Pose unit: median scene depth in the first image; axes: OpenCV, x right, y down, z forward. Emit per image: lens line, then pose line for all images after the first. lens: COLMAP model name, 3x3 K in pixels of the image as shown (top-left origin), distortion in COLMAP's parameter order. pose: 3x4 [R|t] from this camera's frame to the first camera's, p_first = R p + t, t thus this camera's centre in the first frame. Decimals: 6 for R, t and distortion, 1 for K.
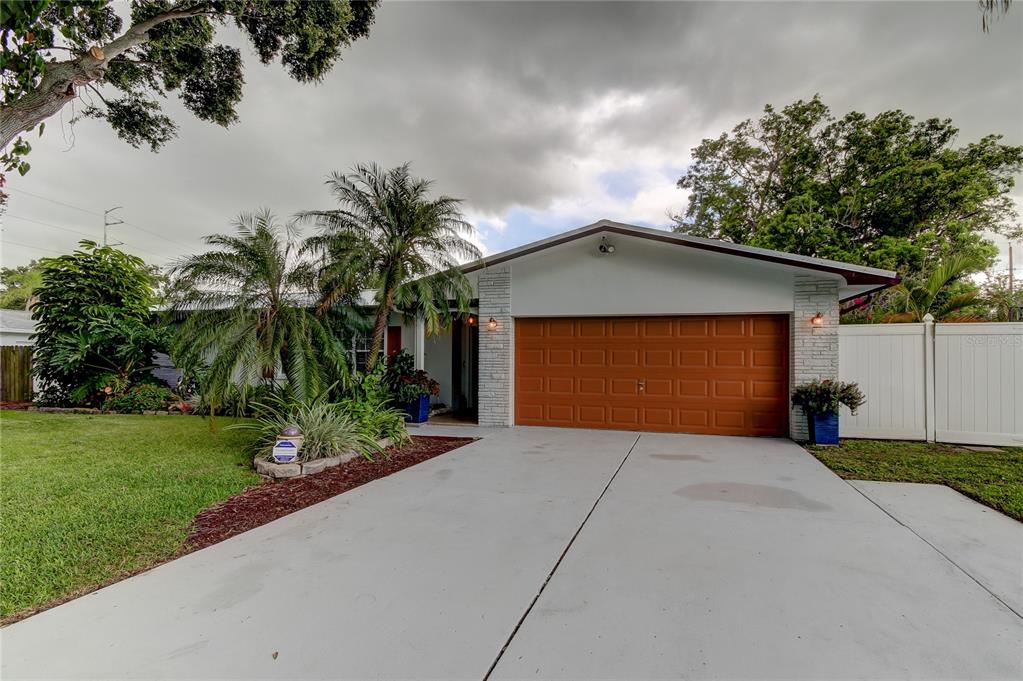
lens RADIAL K [[481.1, 0, 517.2], [0, 481.1, 353.6], [0, 0, 1]] dist [0.016953, -0.000636]
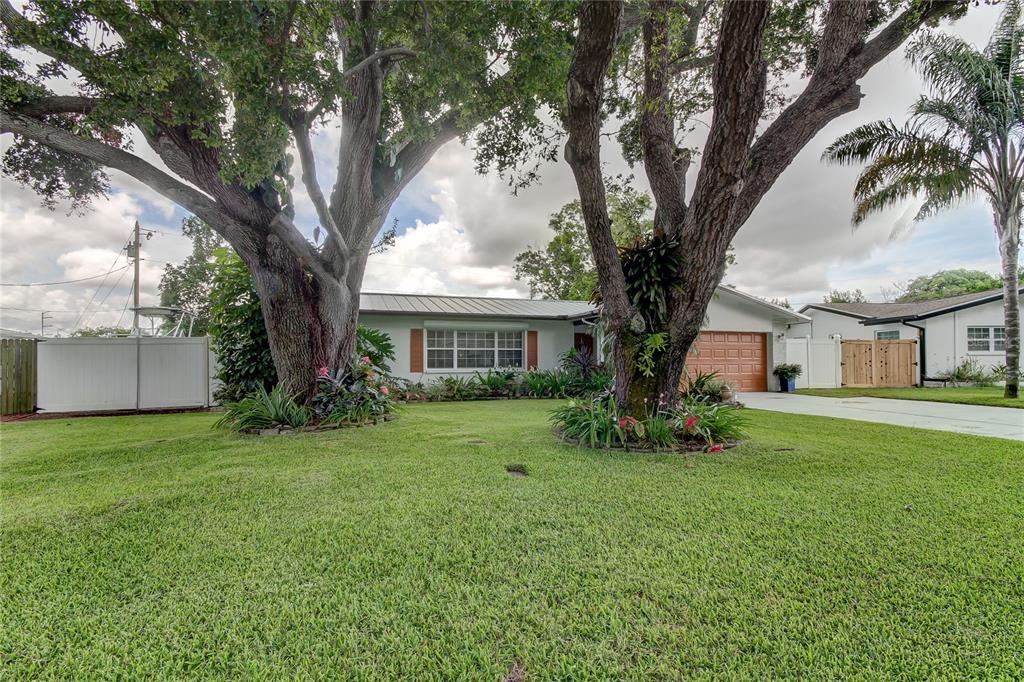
lens RADIAL K [[481.5, 0, 517.7], [0, 481.5, 354.1], [0, 0, 1]] dist [0.016953, -0.000636]
pose [[0.811820, 0.001630, 0.583906, -1.113728], [-0.000525, 0.999998, -0.002062, 0.011115], [-0.583908, 0.001368, 0.811819, -0.059708]]
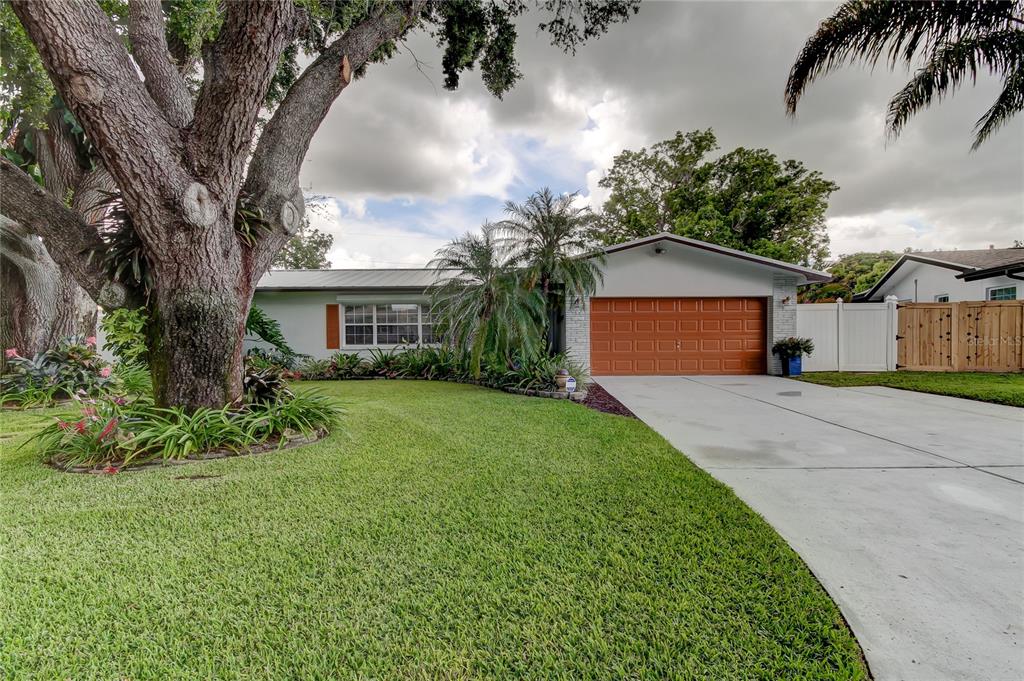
lens RADIAL K [[475.2, 0, 519.0], [0, 475.2, 344.2], [0, 0, 1]] dist [0.006064, -0.000184]
pose [[0.958430, -0.020765, 0.284571, -0.480239], [0.011344, 0.999333, 0.034714, 0.007033], [-0.285102, -0.030043, 0.958026, -0.195821]]
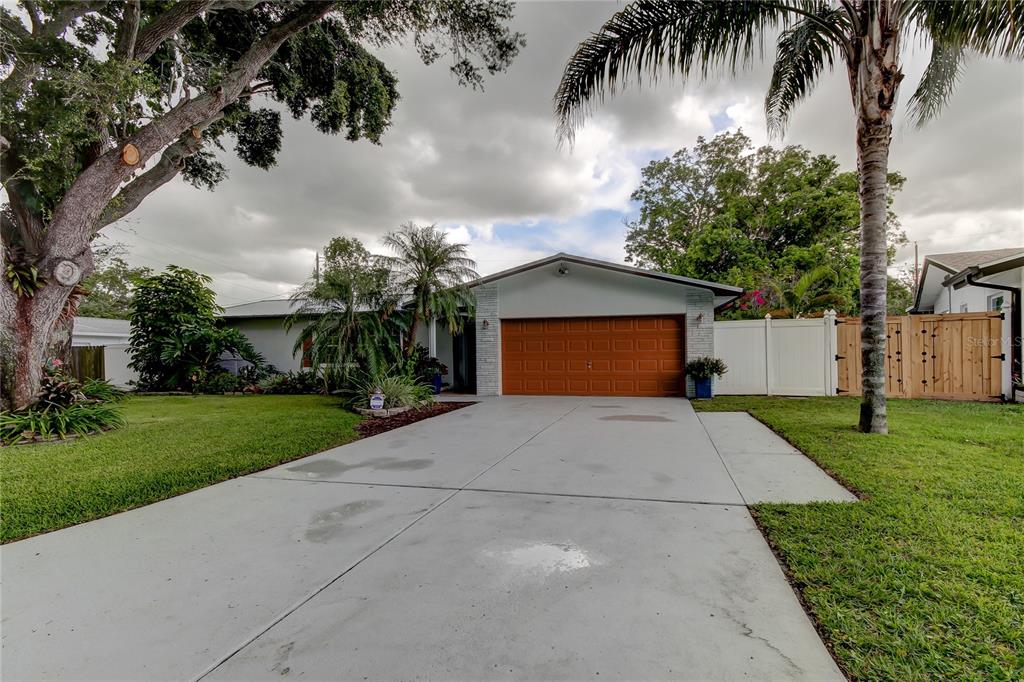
lens RADIAL K [[474.5, 0, 510.3], [0, 474.5, 347.7], [0, 0, 1]] dist [0.013894, -0.000109]
pose [[0.999038, -0.019089, 0.039492, -0.028555], [0.018891, 0.999807, 0.005382, 0.002209], [-0.039587, -0.004630, 0.999205, -0.327216]]
